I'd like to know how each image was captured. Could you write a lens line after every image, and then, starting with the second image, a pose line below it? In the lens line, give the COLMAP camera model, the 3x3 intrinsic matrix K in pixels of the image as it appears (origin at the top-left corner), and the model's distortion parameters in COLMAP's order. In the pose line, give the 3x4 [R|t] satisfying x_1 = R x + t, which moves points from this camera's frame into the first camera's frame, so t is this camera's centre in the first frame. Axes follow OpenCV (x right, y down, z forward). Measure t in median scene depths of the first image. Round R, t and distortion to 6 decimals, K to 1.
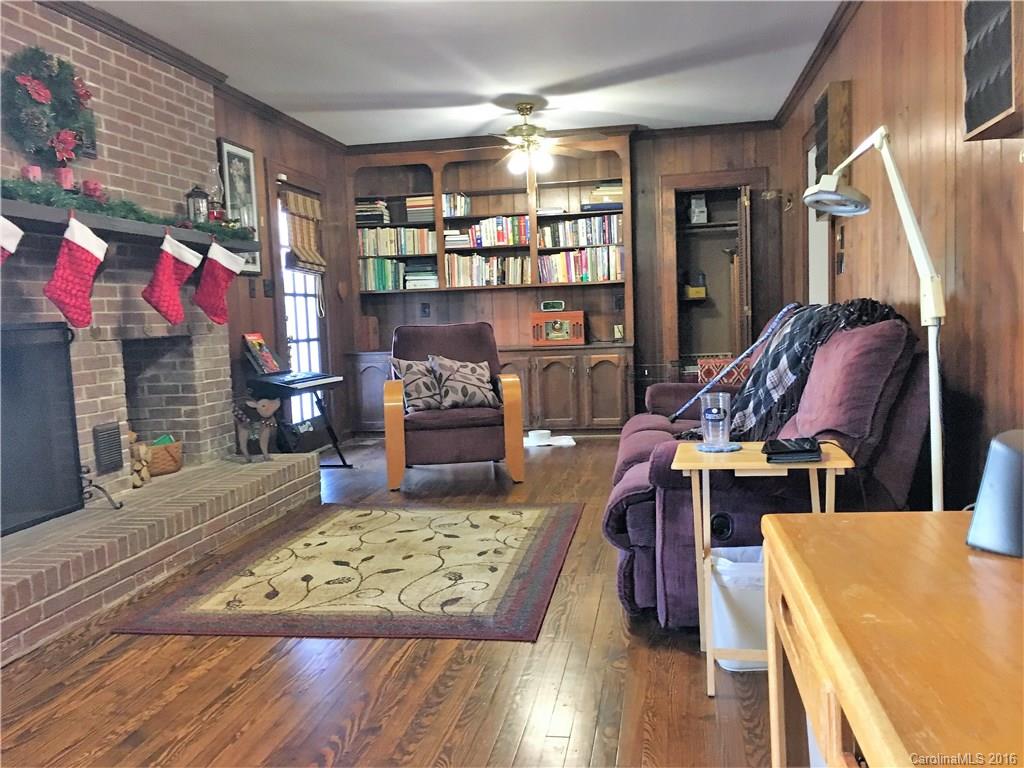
lens RADIAL K [[871.3, 0, 512.5], [0, 871.3, 382.4], [0, 0, 1]] dist [0.079669, -0.106008]
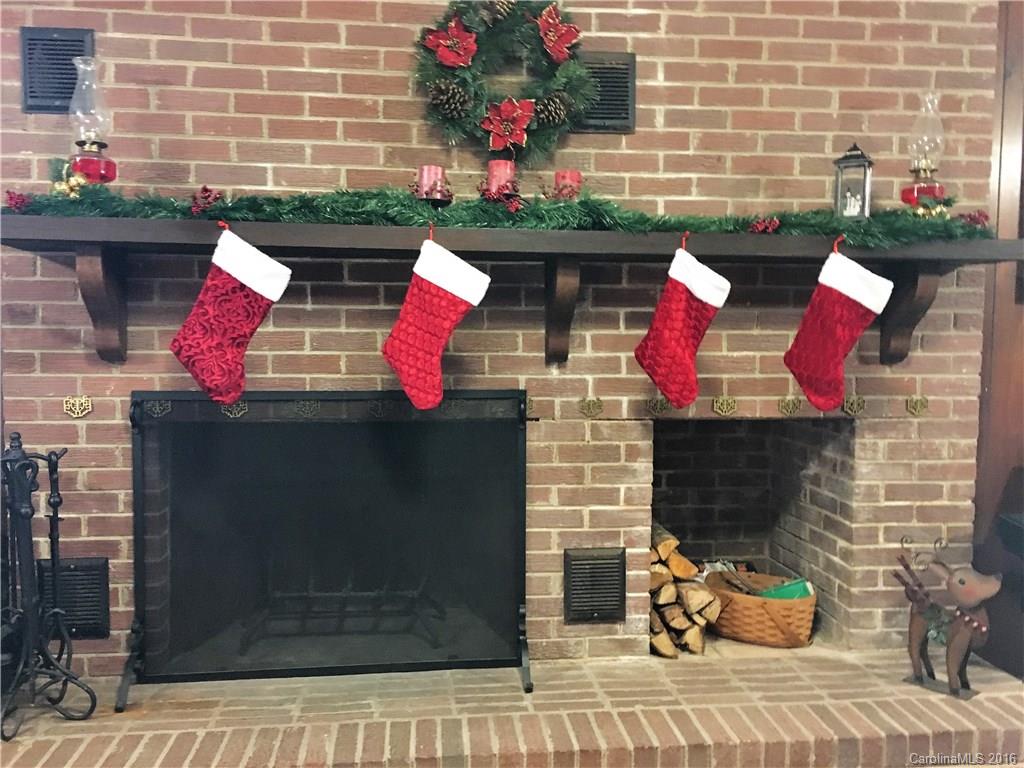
lens RADIAL K [[871.3, 0, 512.7], [0, 871.3, 384.0], [0, 0, 1]] dist [0.079669, -0.106008]
pose [[0.286032, 0.106716, -0.952259, 0.115622], [-0.094162, 0.992100, 0.082898, -0.116680], [0.953582, 0.065955, 0.293821, 0.729620]]
